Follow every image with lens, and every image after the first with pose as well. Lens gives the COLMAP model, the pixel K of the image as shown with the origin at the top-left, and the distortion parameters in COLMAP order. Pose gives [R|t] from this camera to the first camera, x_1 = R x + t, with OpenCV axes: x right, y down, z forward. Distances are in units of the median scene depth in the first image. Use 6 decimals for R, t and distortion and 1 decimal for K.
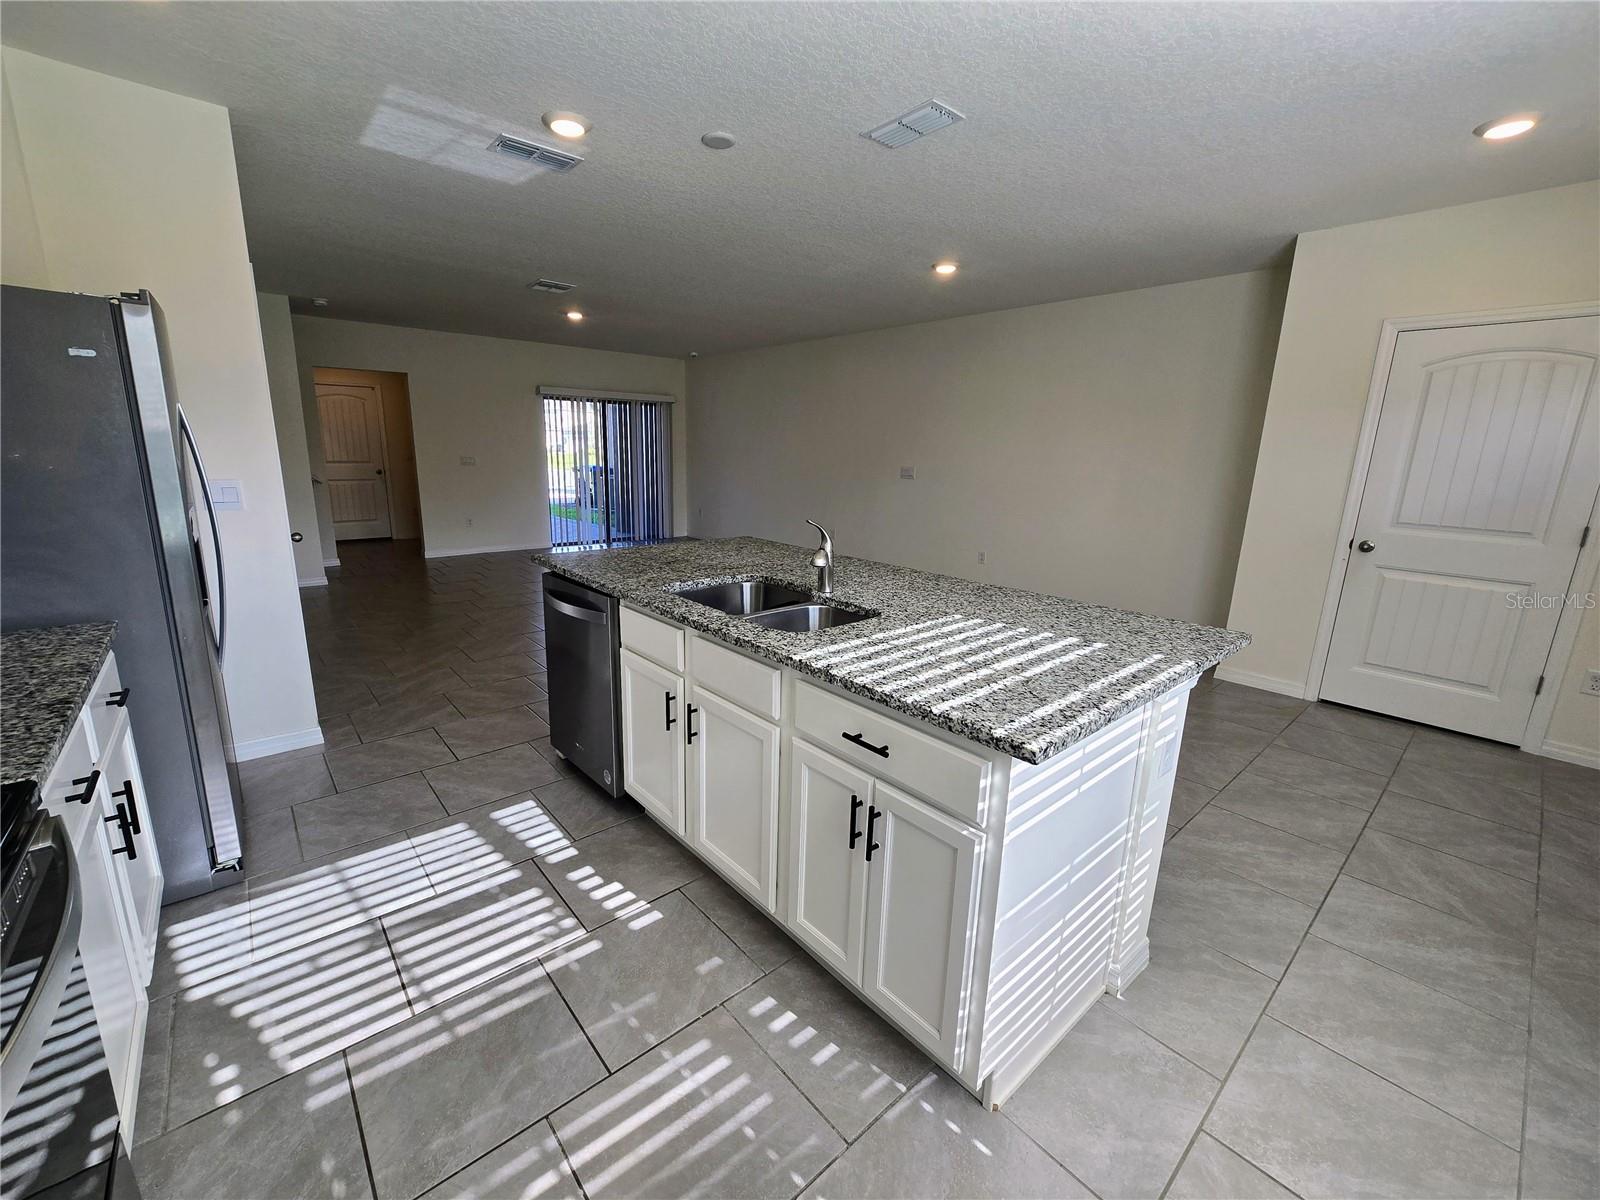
lens RADIAL K [[654.7, 0, 787.1], [0, 654.7, 595.6], [0, 0, 1]] dist [-0.006249, 0.001337]
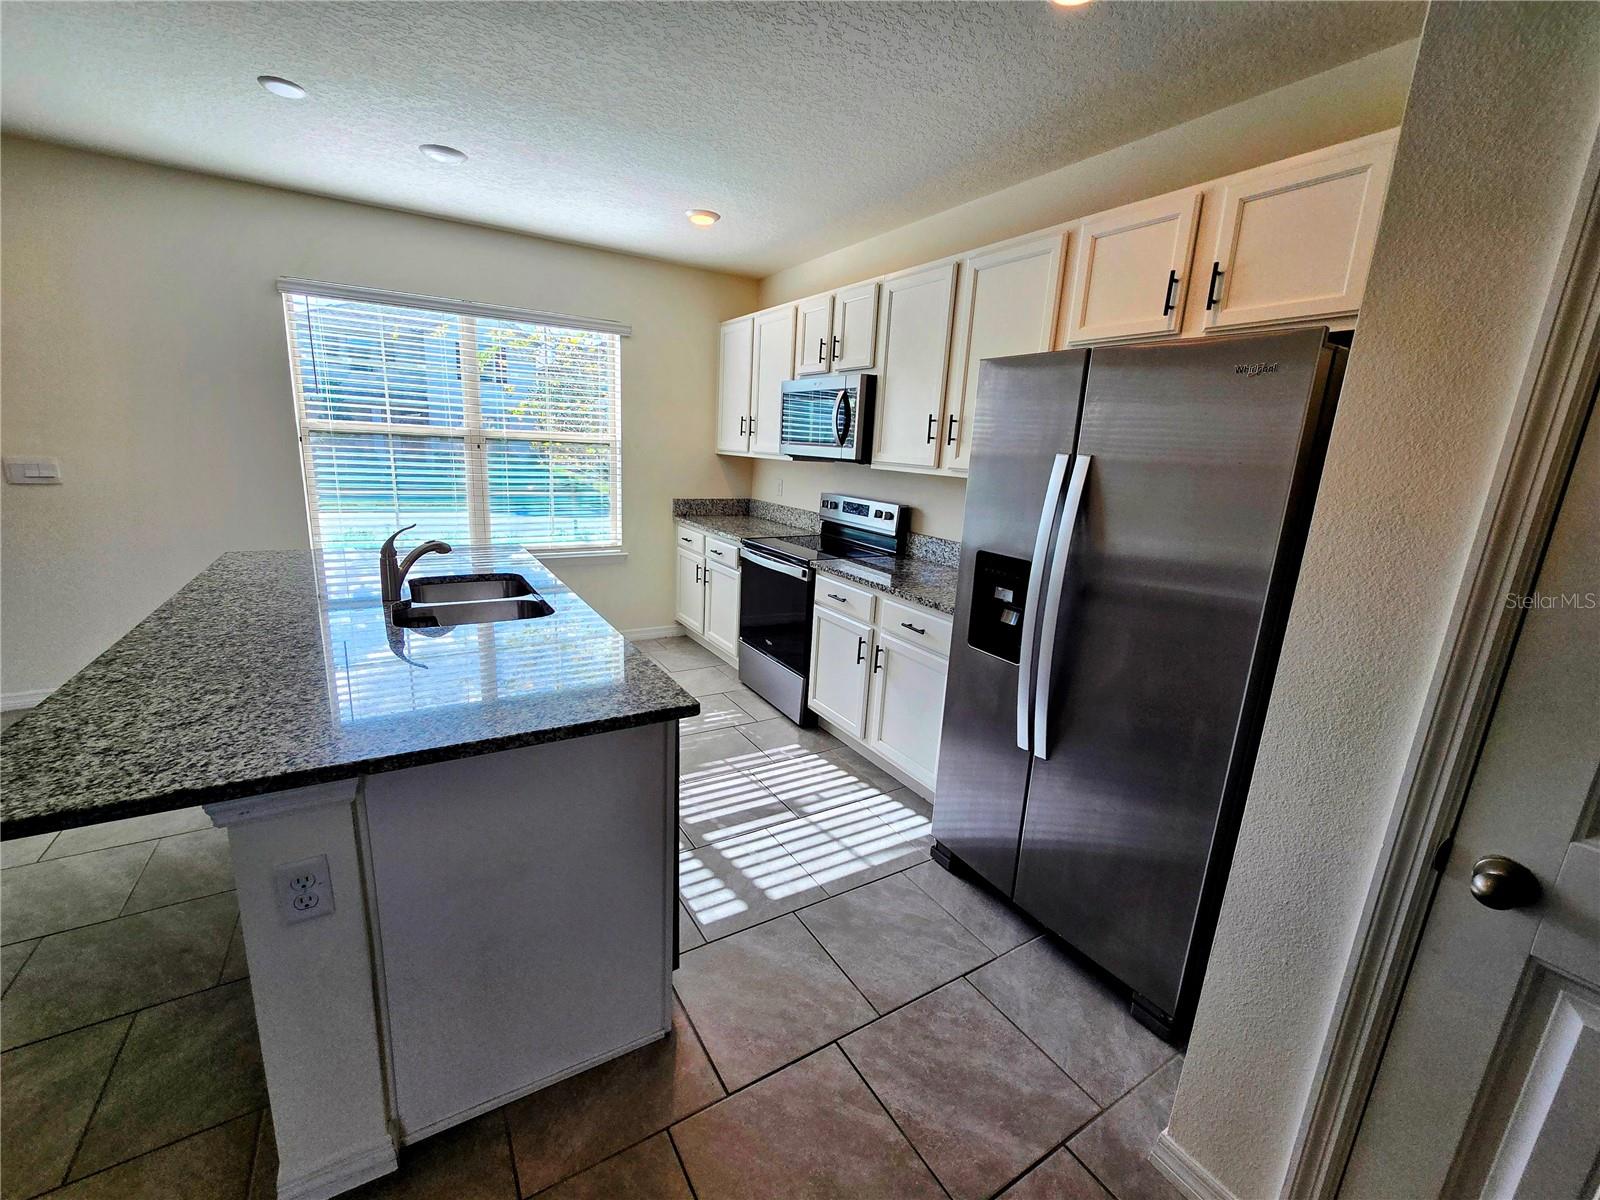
lens RADIAL K [[654.7, 0, 789.7], [0, 654.7, 599.1], [0, 0, 1]] dist [-0.006249, 0.001337]
pose [[-0.983543, -0.106648, 0.145841, -0.694151], [-0.031899, 0.897023, 0.440832, -0.475910], [-0.177836, 0.428925, -0.885662, 1.851019]]
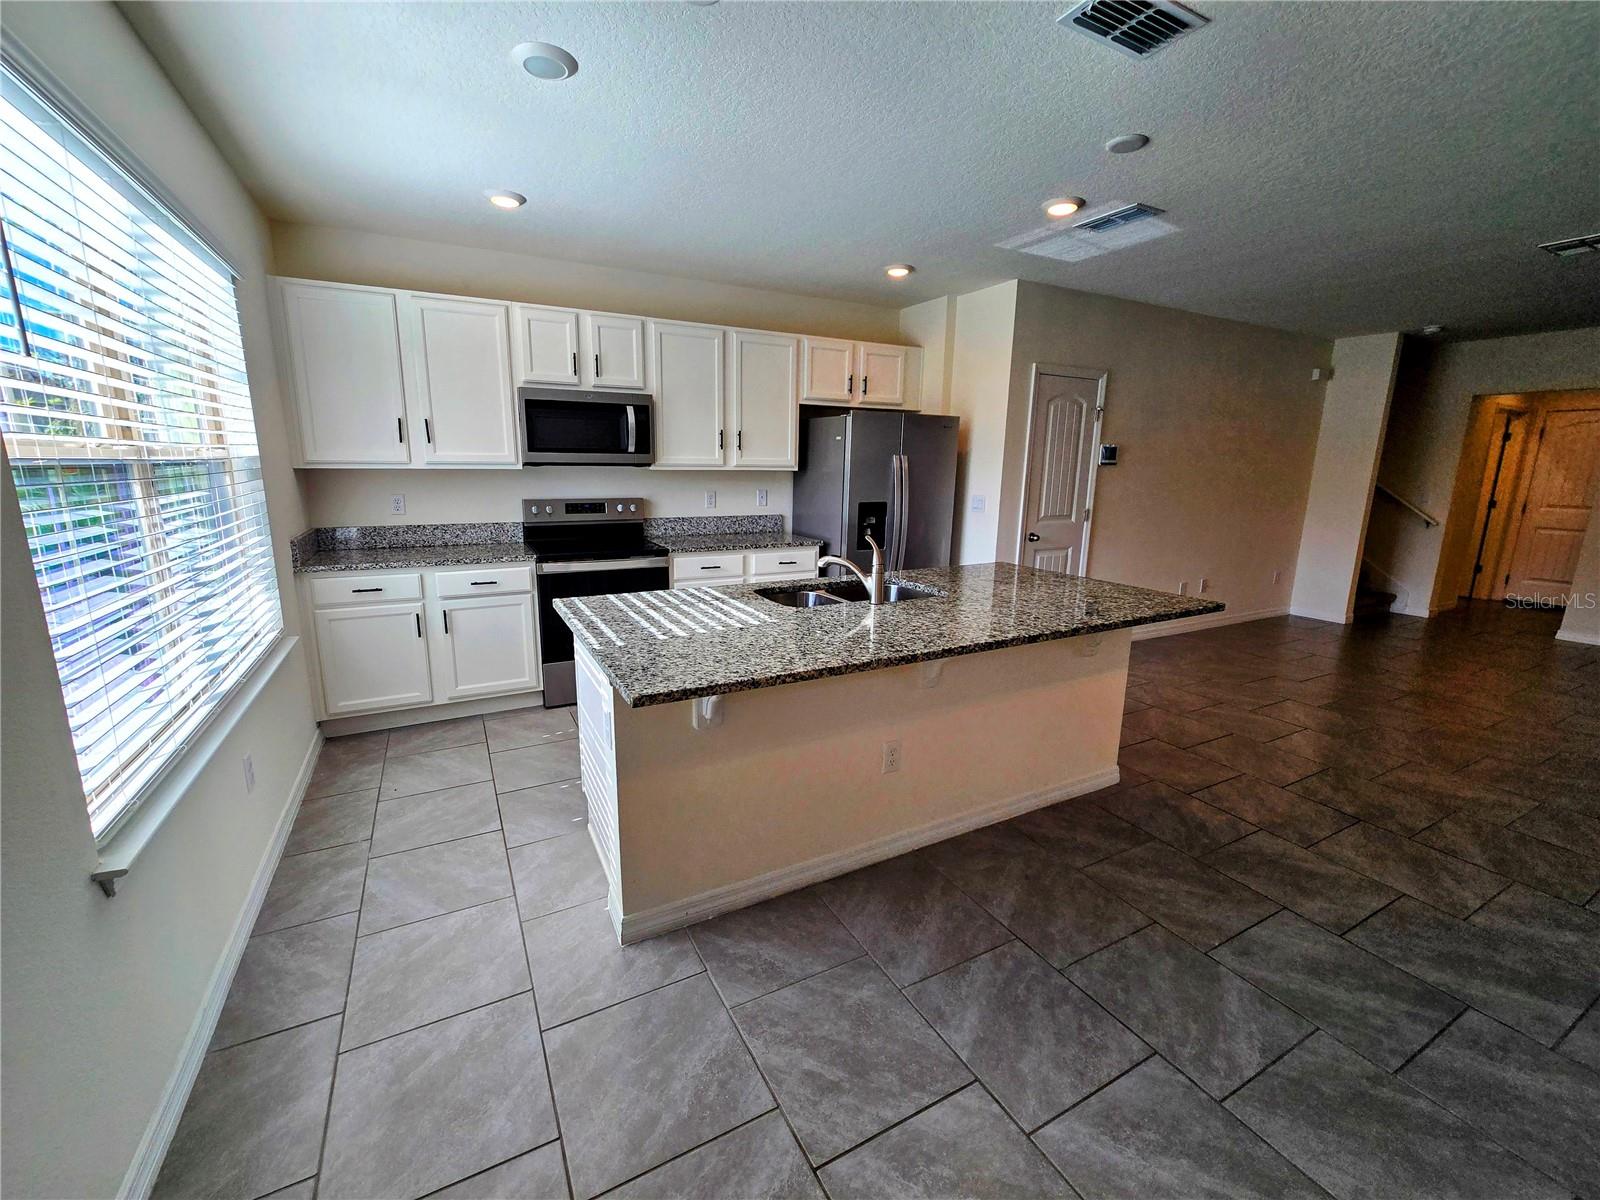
lens RADIAL K [[654.7, 0, 781.5], [0, 654.7, 594.7], [0, 0, 1]] dist [-0.006249, 0.001337]
pose [[-0.229990, 0.172128, -0.957850, 1.225133], [-0.231796, 0.946220, 0.225695, -0.248272], [0.945185, 0.273933, -0.177722, 1.103663]]
